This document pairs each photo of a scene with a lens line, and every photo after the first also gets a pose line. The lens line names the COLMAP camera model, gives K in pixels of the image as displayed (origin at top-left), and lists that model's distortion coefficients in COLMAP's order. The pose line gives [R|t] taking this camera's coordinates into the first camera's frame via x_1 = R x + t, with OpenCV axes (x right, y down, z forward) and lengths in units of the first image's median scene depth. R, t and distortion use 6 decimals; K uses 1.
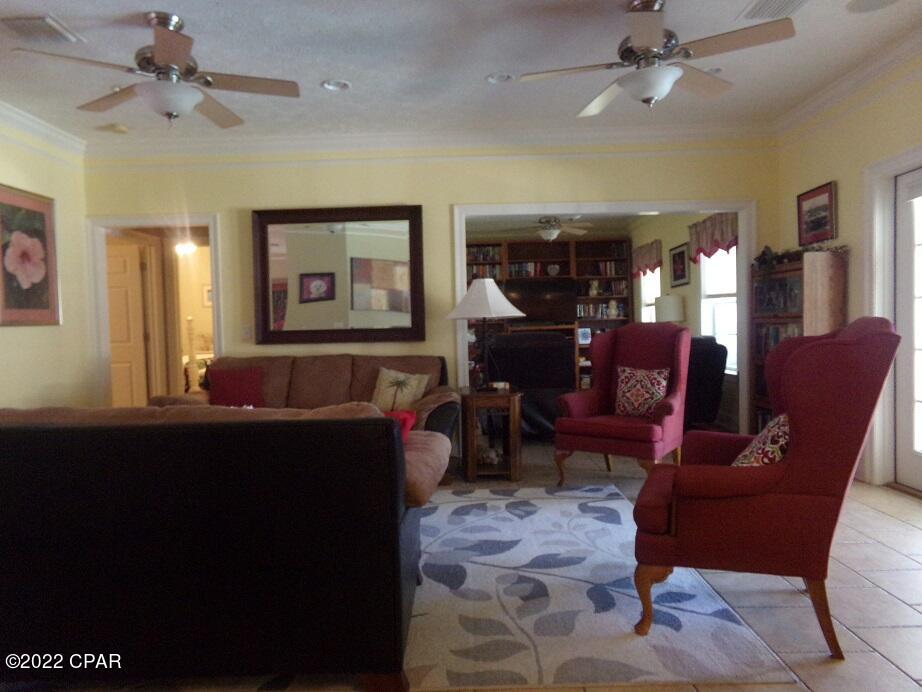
lens RADIAL K [[622.0, 0, 458.9], [0, 622.0, 351.1], [0, 0, 1]] dist [-0.010134, 0.001282]
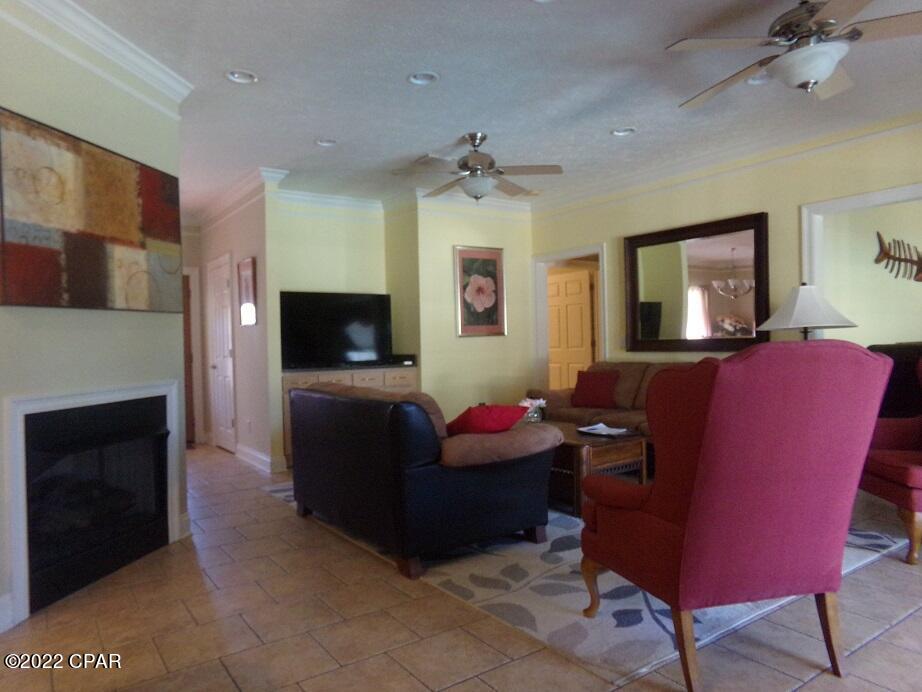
lens RADIAL K [[628.9, 0, 458.2], [0, 628.9, 346.1], [0, 0, 1]] dist [0.007887, 0.003659]
pose [[0.584065, 0.015006, -0.811568, 0.532581], [-0.022282, 0.999749, 0.002449, -0.019587], [0.811401, 0.016653, 0.584252, 0.057243]]
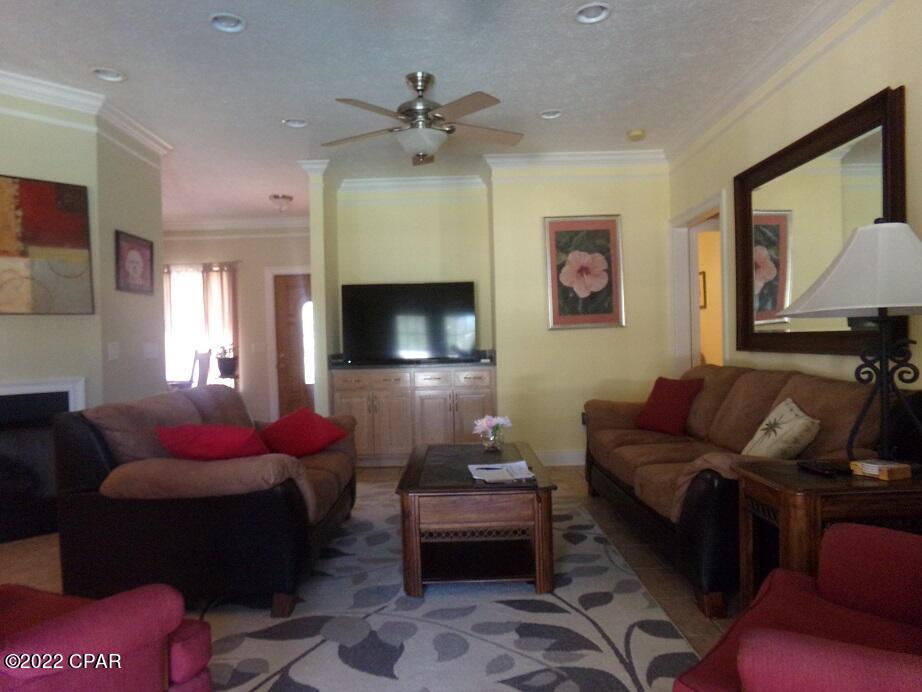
lens RADIAL K [[628.9, 0, 458.2], [0, 628.9, 346.1], [0, 0, 1]] dist [0.007887, 0.003659]
pose [[0.013707, 0.032544, -0.999376, 0.531154], [-0.012770, 0.999394, 0.032370, -0.043791], [0.999825, 0.012318, 0.014114, 0.754247]]
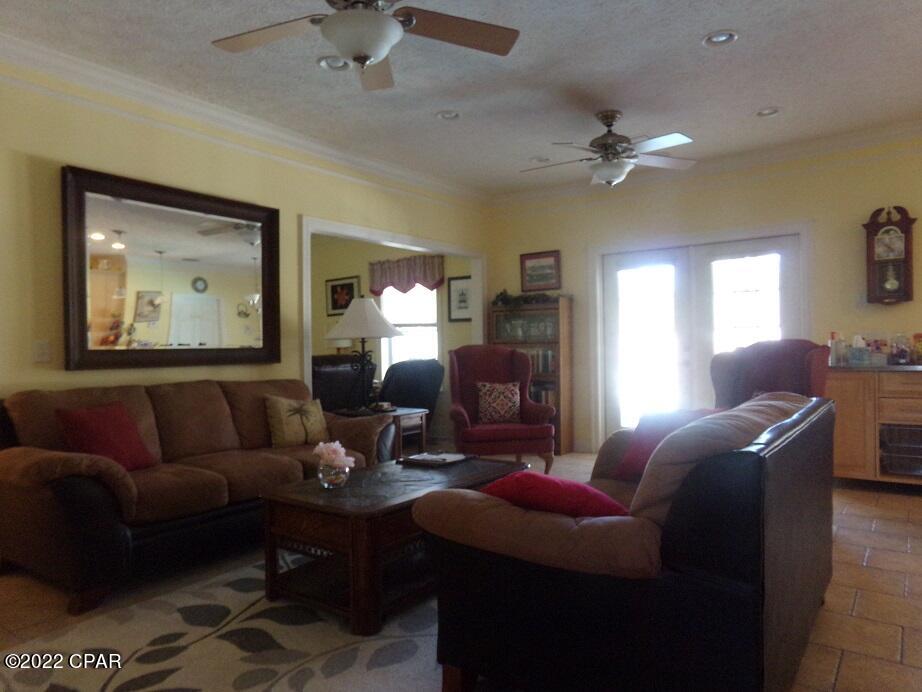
lens RADIAL K [[614.3, 0, 459.2], [0, 614.3, 347.1], [0, 0, 1]] dist [0.005255, 0.004411]
pose [[0.599138, 0.011854, 0.800558, -0.698910], [0.032795, 0.998688, -0.039331, 0.003558], [-0.799974, 0.049819, 0.597963, 0.337157]]
